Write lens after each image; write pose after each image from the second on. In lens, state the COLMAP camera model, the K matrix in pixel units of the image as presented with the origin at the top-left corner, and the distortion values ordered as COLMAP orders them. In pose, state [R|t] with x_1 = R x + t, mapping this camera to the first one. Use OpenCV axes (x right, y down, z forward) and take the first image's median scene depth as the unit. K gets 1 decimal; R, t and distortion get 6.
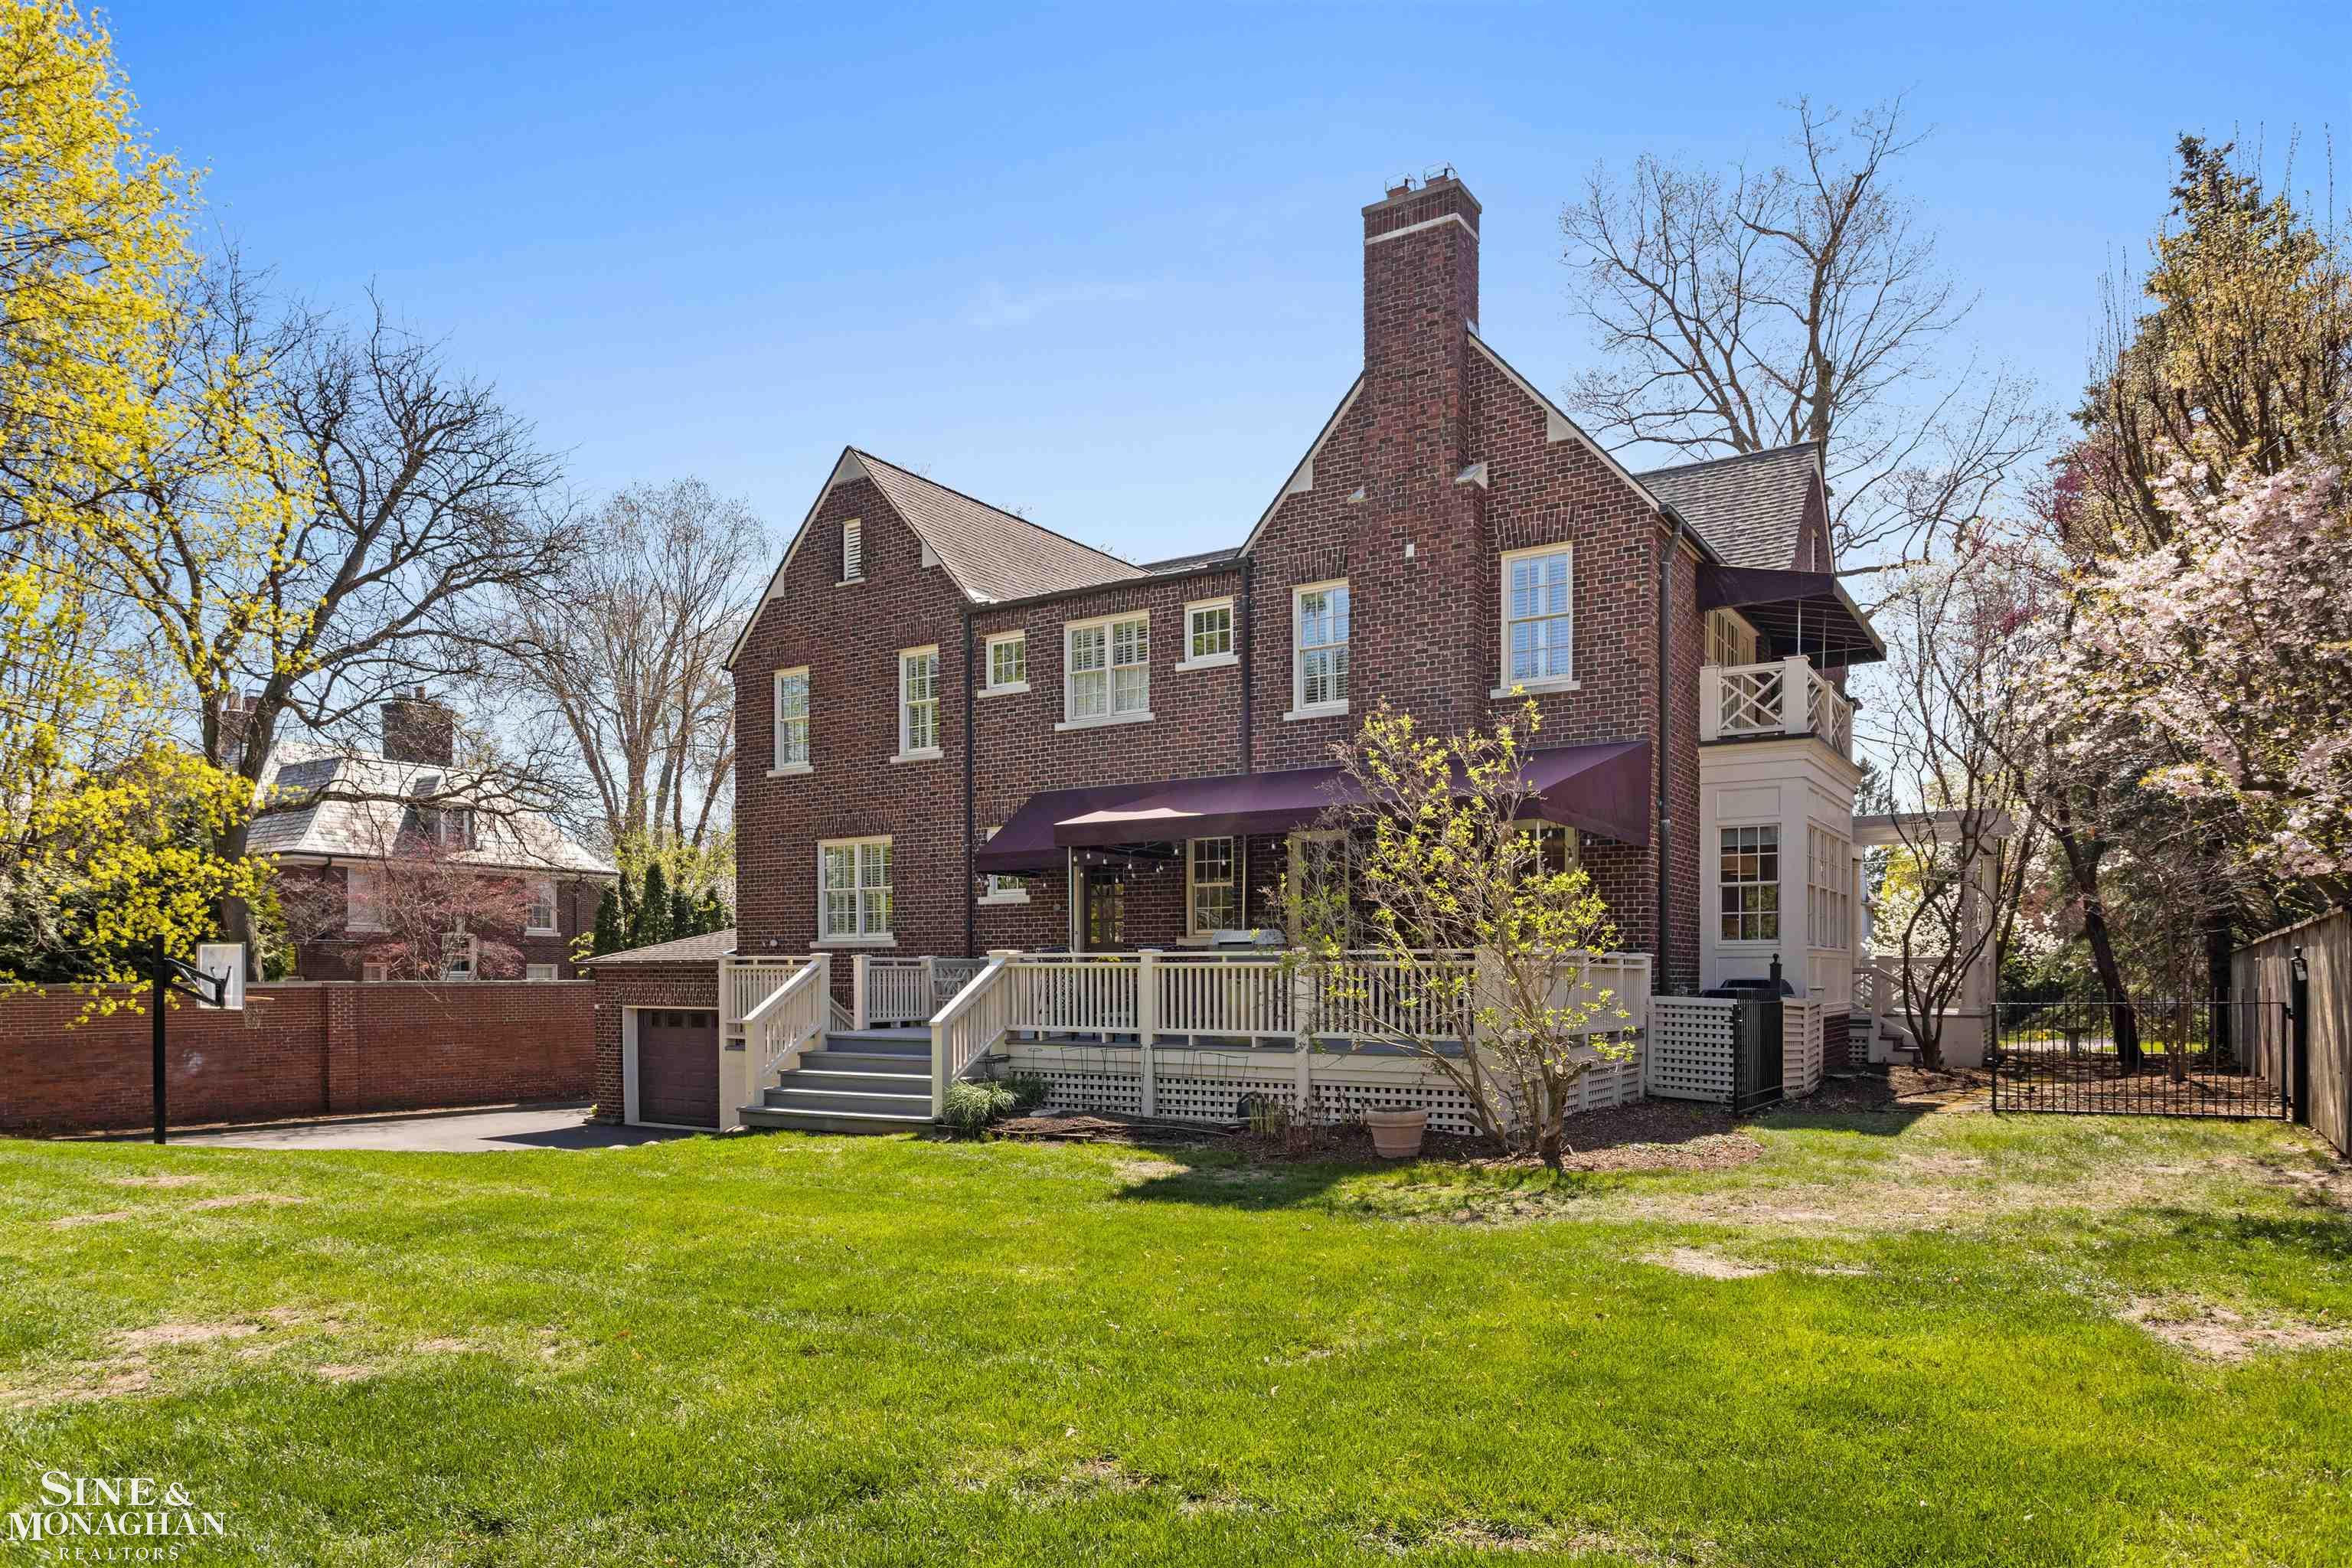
lens RADIAL K [[1489.6, 0, 1171.0], [0, 1489.6, 999.4], [0, 0, 1]] dist [-0.000057, 0.000039]
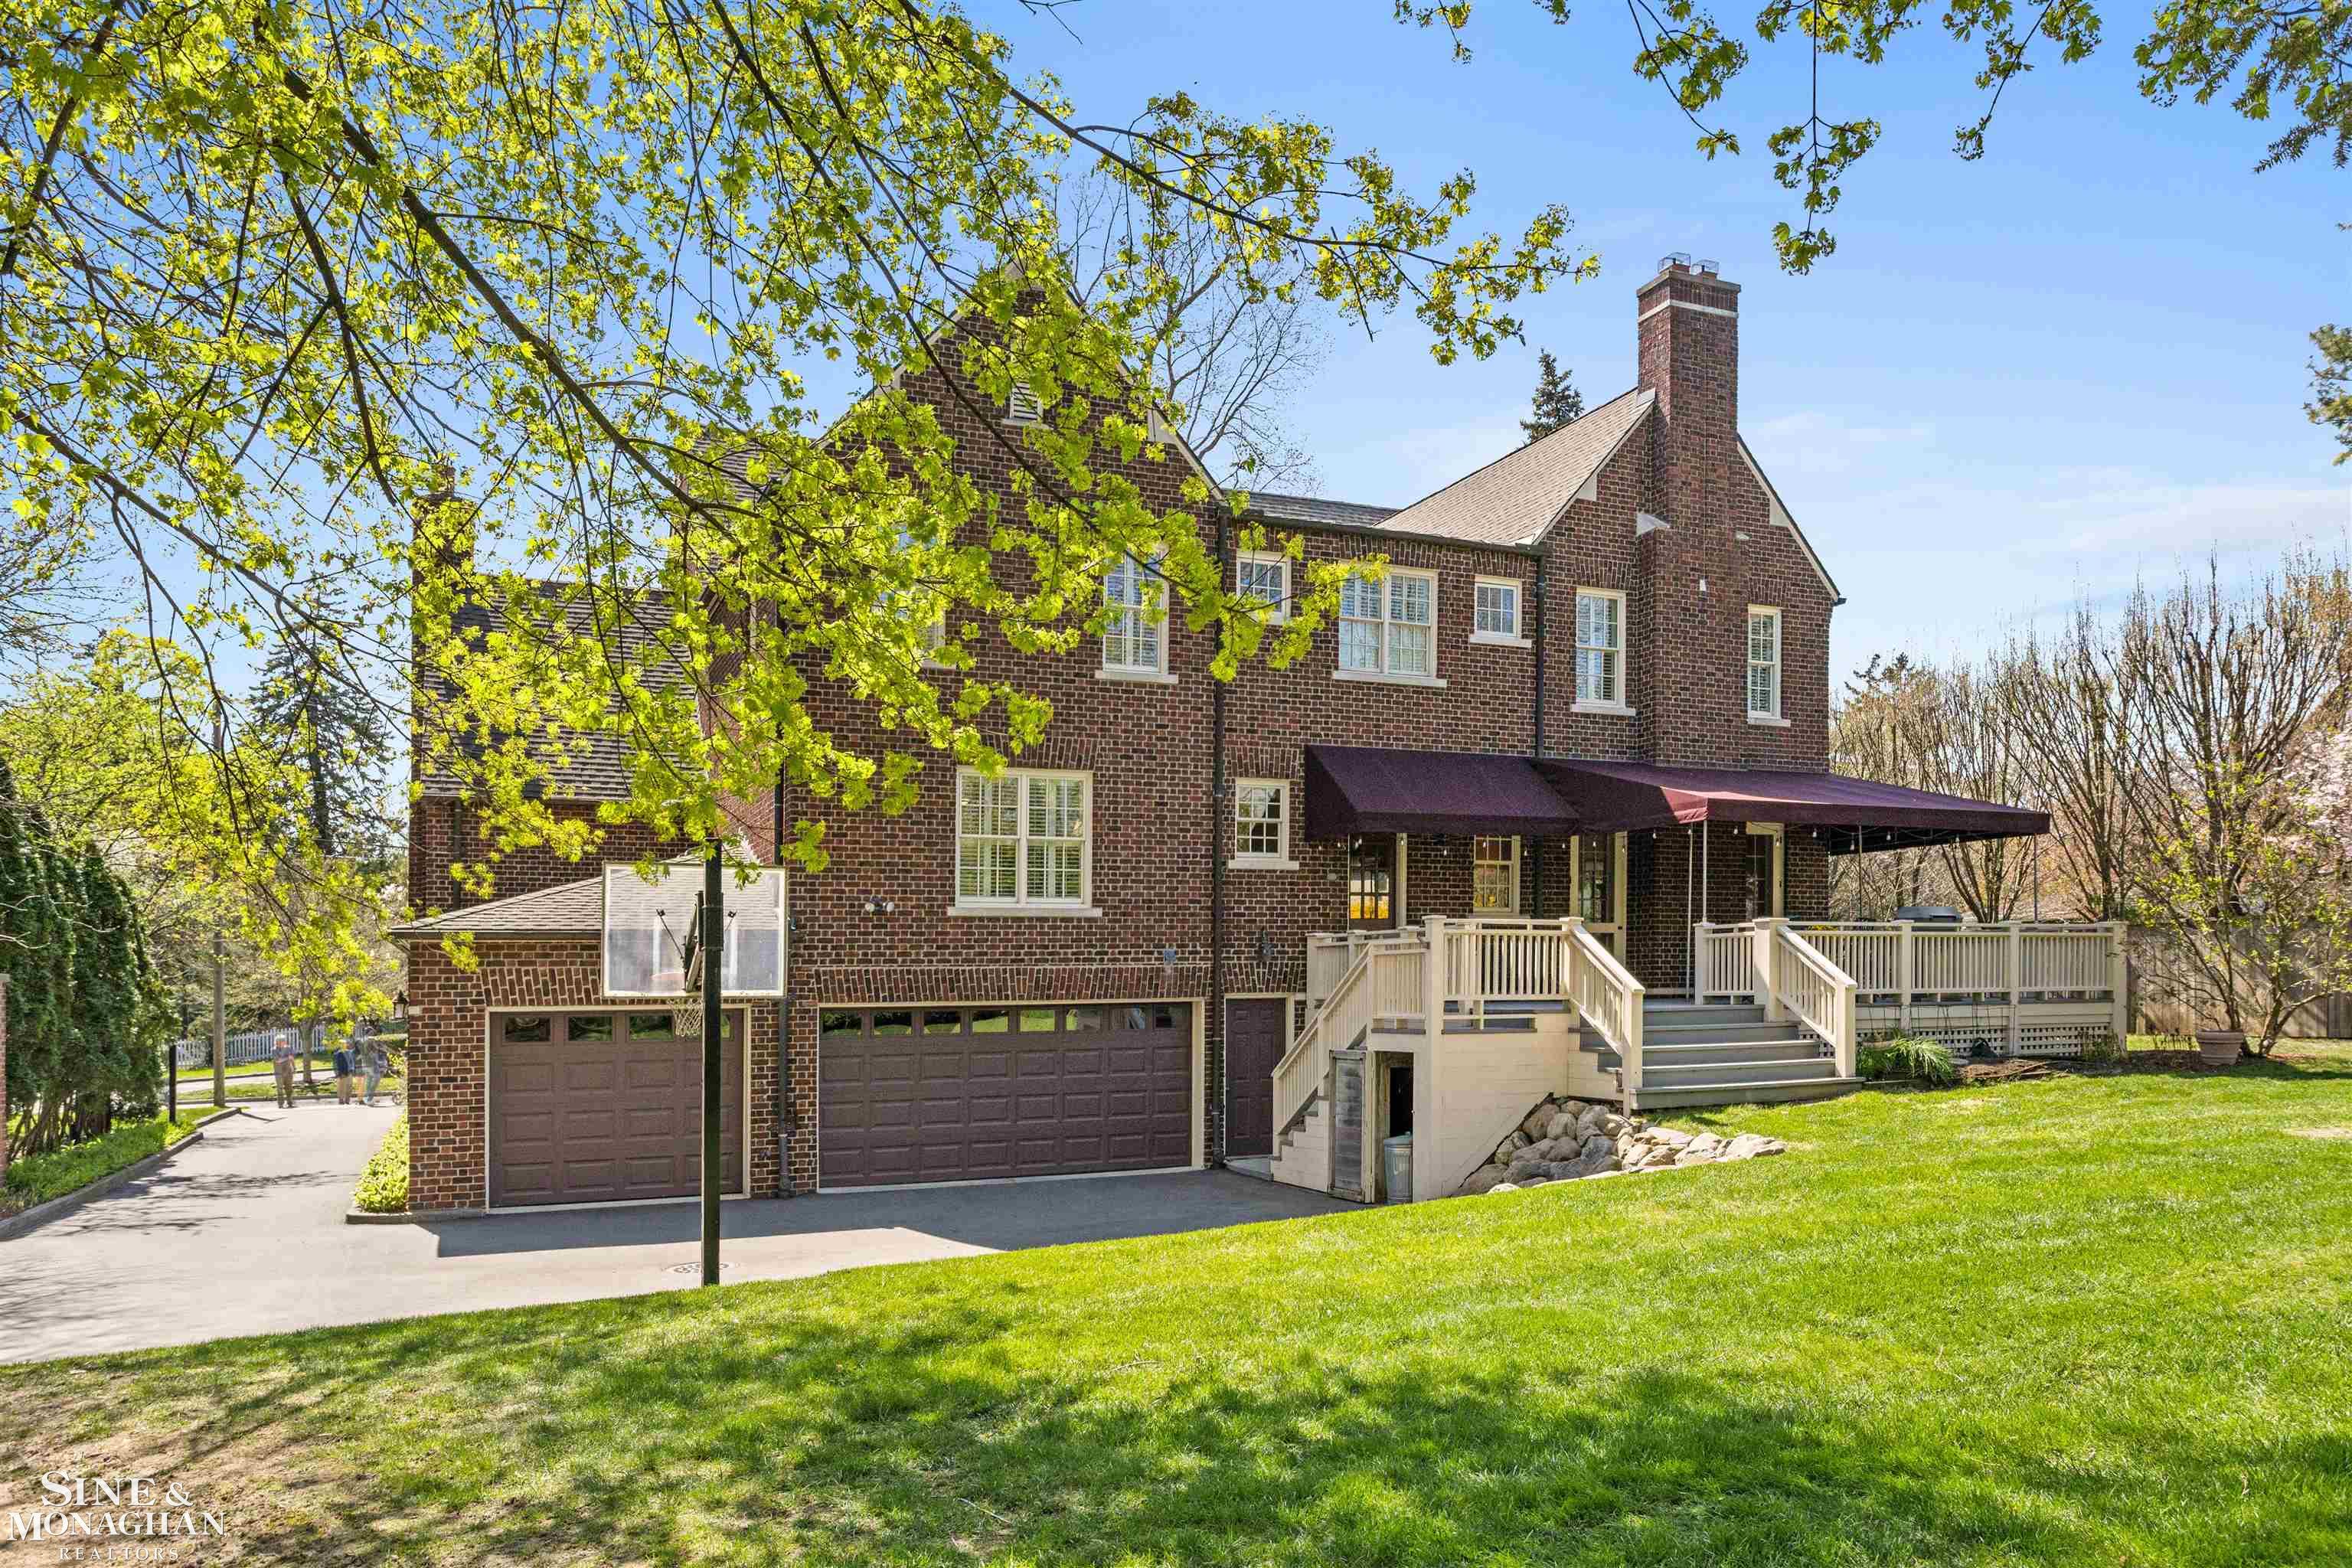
lens RADIAL K [[1576.4, 0, 1176.8], [0, 1576.4, 1030.7], [0, 0, 1]] dist [0.001702, -0.000425]
pose [[0.551080, -0.035217, 0.833709, -0.961473], [0.022655, 0.999372, 0.027240, 0.004020], [-0.834145, 0.003876, 0.551532, 0.573882]]
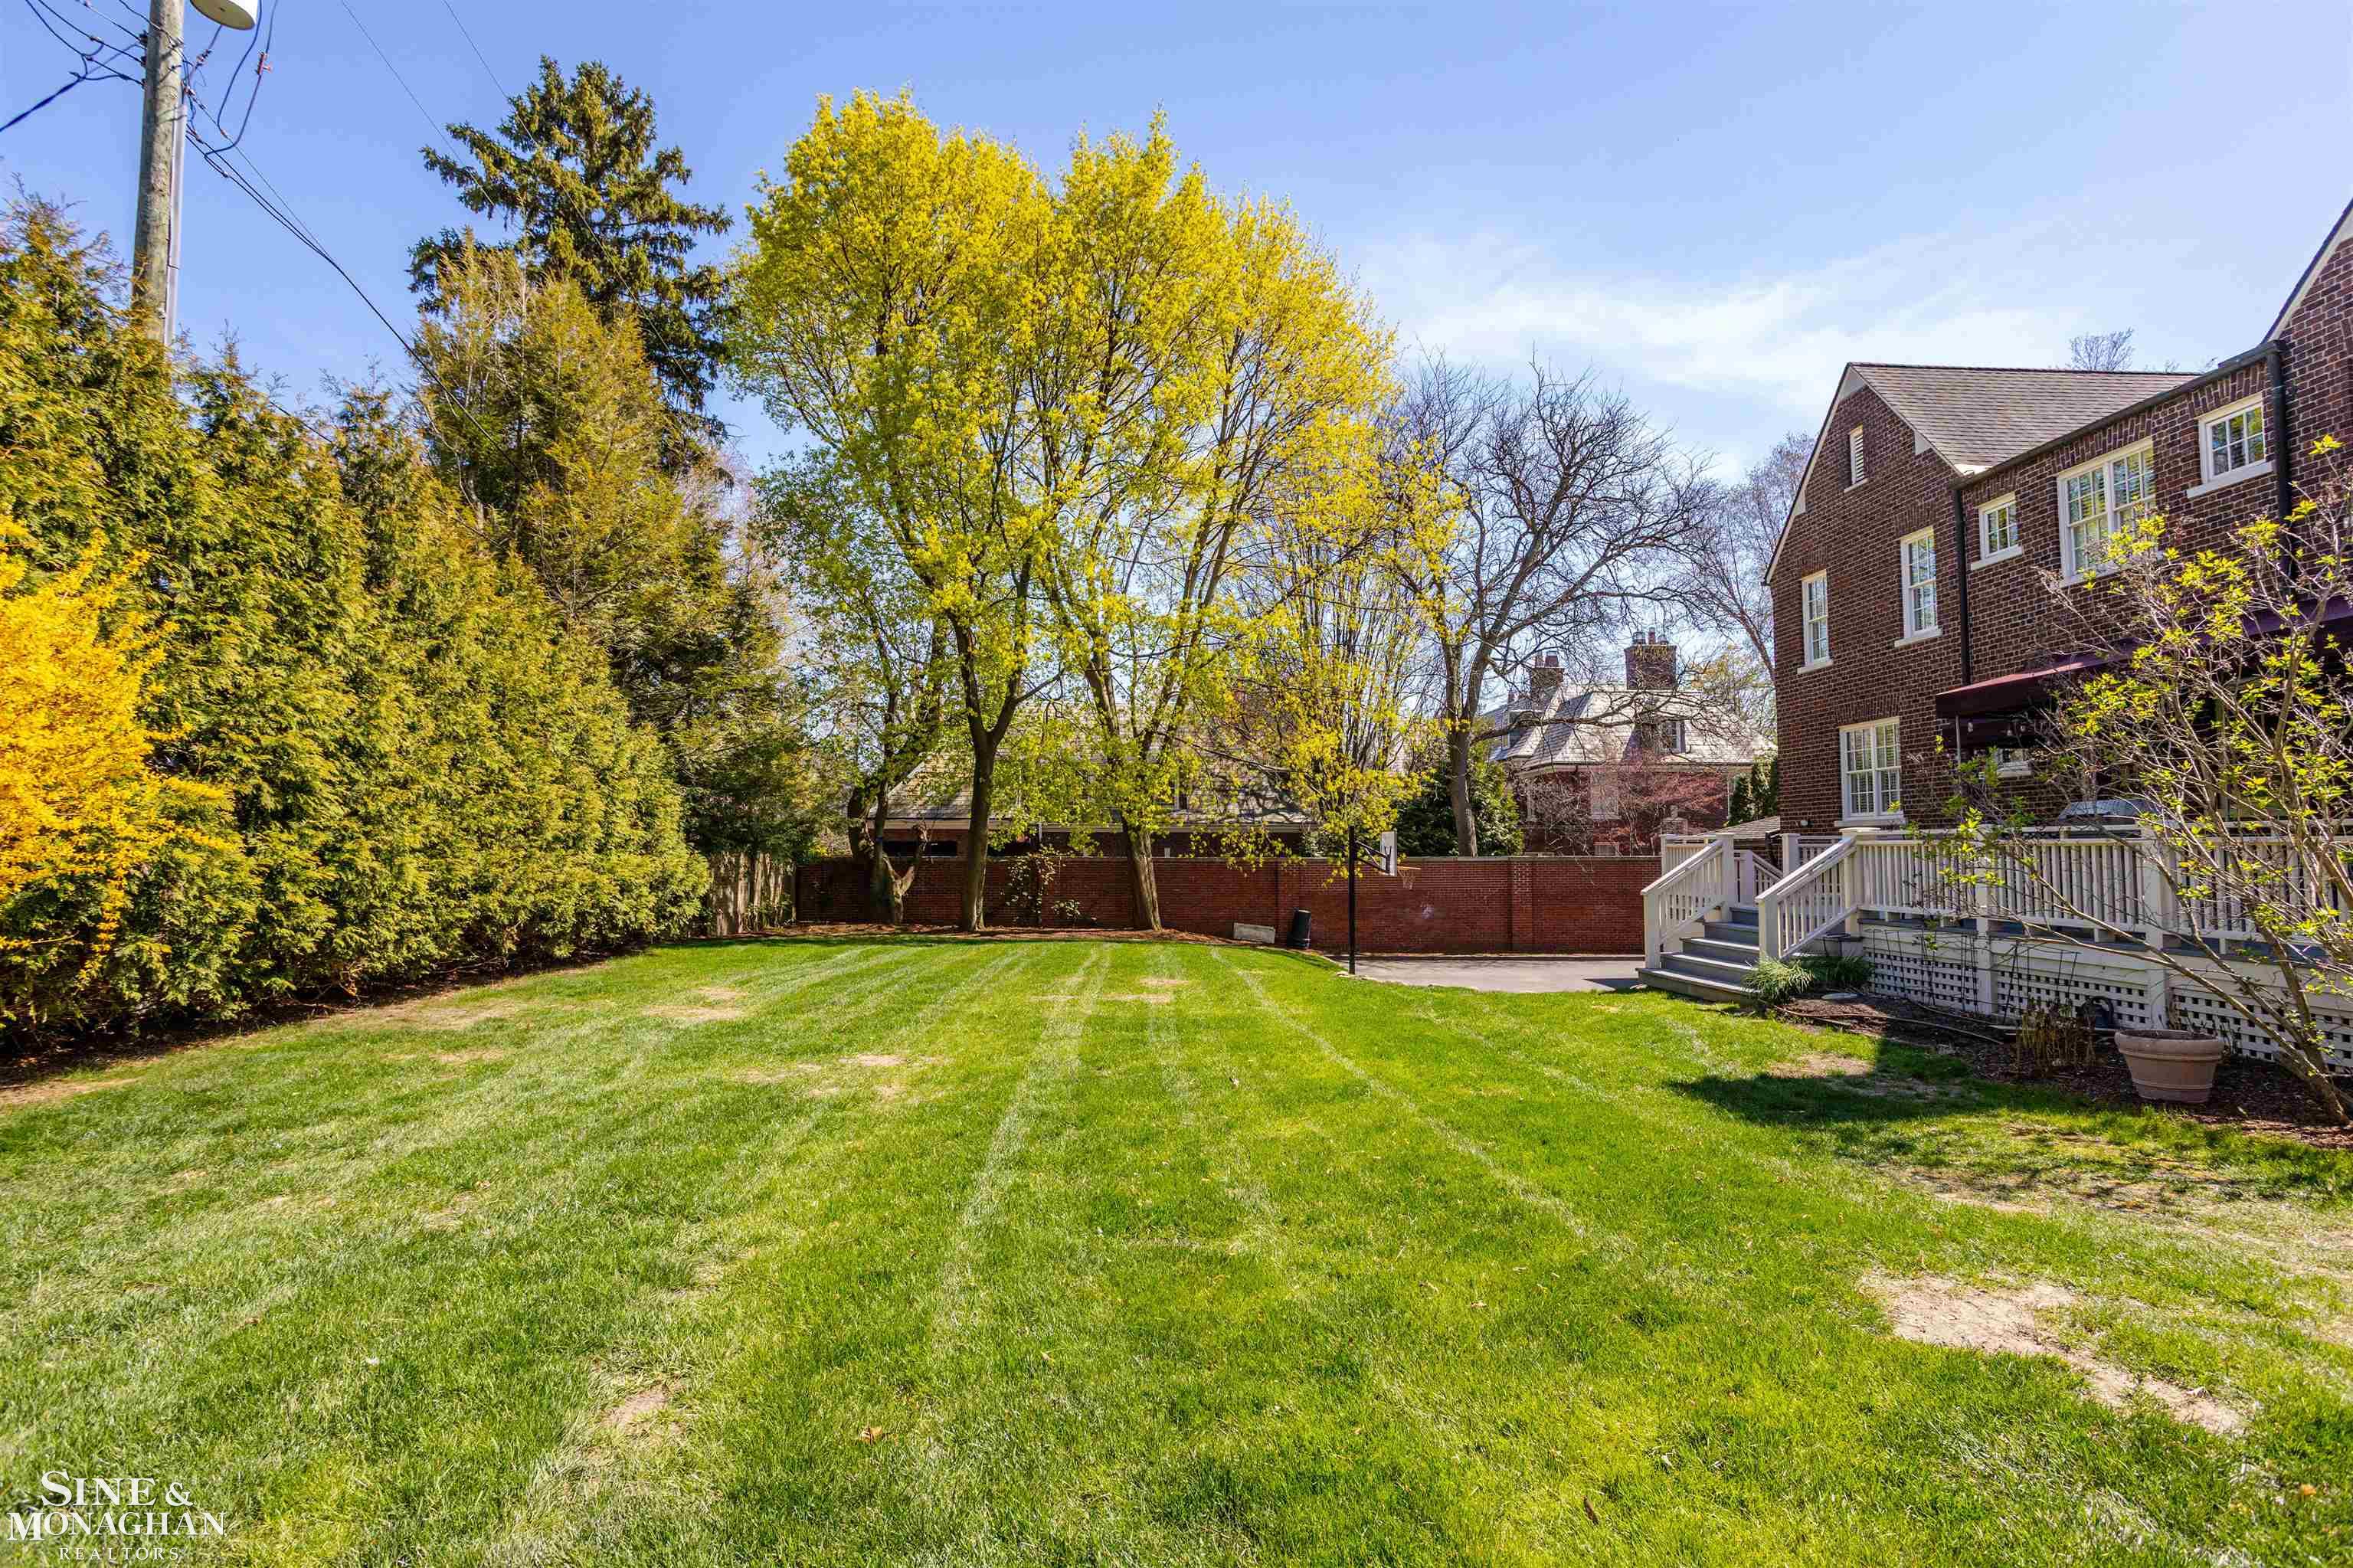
lens RADIAL K [[1170.9, 0, 1176.5], [0, 1170.9, 784.0], [0, 0, 1]] dist [-0.000291, 0.001160]
pose [[0.582299, -0.047334, -0.811596, 0.198862], [-0.011746, 0.997710, -0.066616, -0.004098], [0.812890, 0.048324, 0.580409, 0.139498]]
